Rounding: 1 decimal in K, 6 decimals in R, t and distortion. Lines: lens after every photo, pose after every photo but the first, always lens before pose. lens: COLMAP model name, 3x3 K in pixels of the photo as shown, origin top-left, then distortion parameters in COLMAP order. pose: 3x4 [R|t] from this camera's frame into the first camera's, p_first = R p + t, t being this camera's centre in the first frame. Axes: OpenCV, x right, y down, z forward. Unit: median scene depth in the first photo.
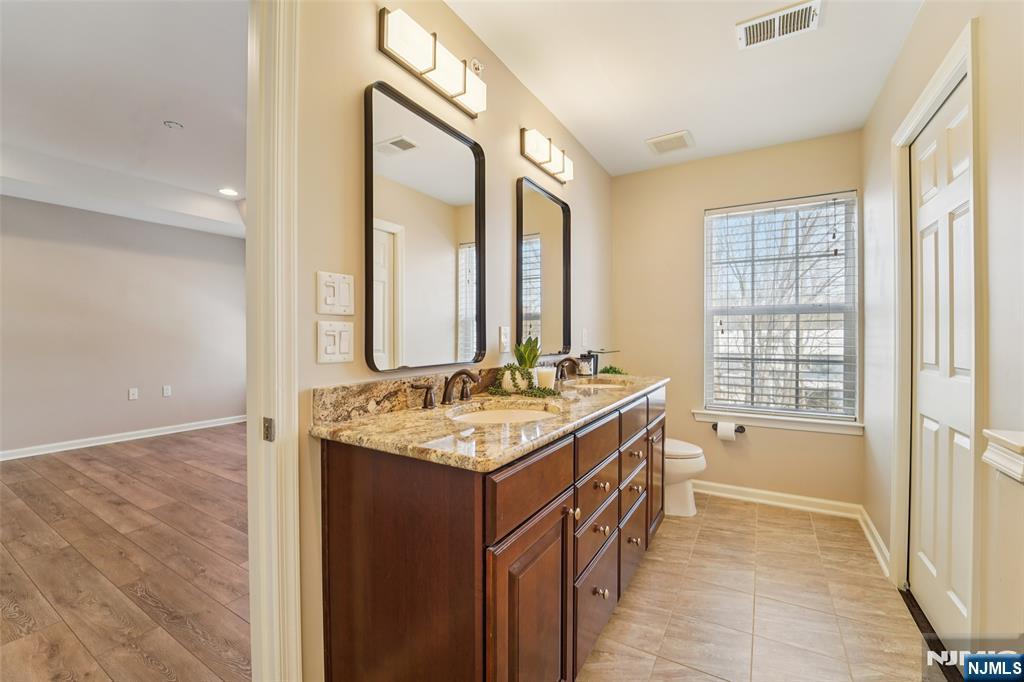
lens RADIAL K [[419.6, 0, 515.6], [0, 419.6, 335.9], [0, 0, 1]] dist [-0.020399, 0.002171]
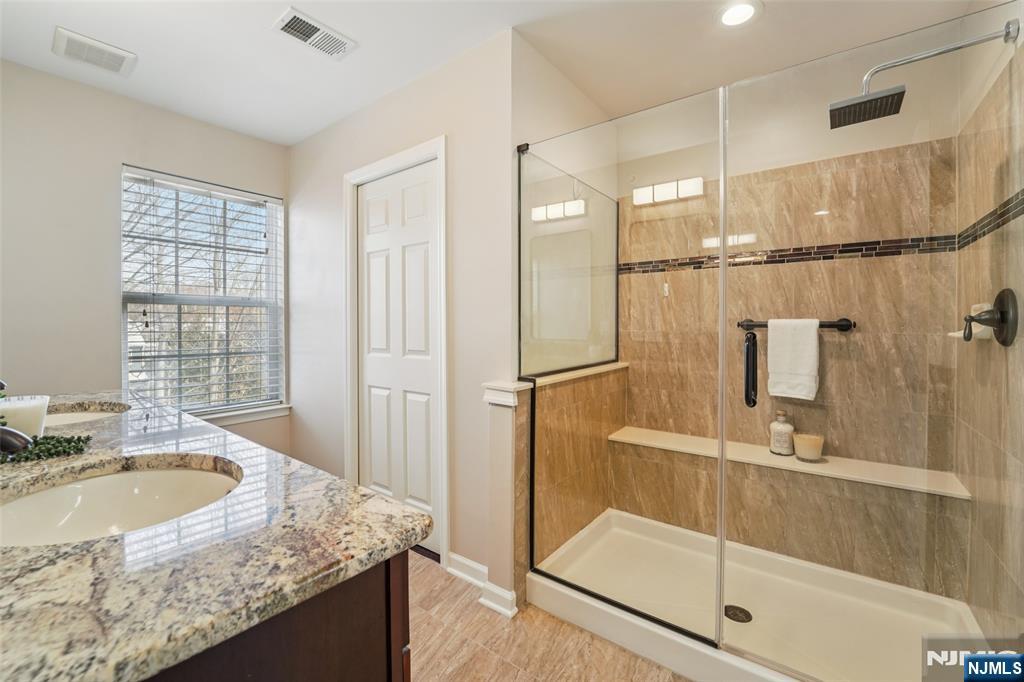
lens RADIAL K [[419.6, 0, 516.0], [0, 419.6, 323.8], [0, 0, 1]] dist [-0.020399, 0.002171]
pose [[0.123621, -0.002947, 0.992325, -0.224069], [0.006229, 0.999978, 0.002194, -0.010334], [-0.992310, 0.005910, 0.123637, 0.224601]]
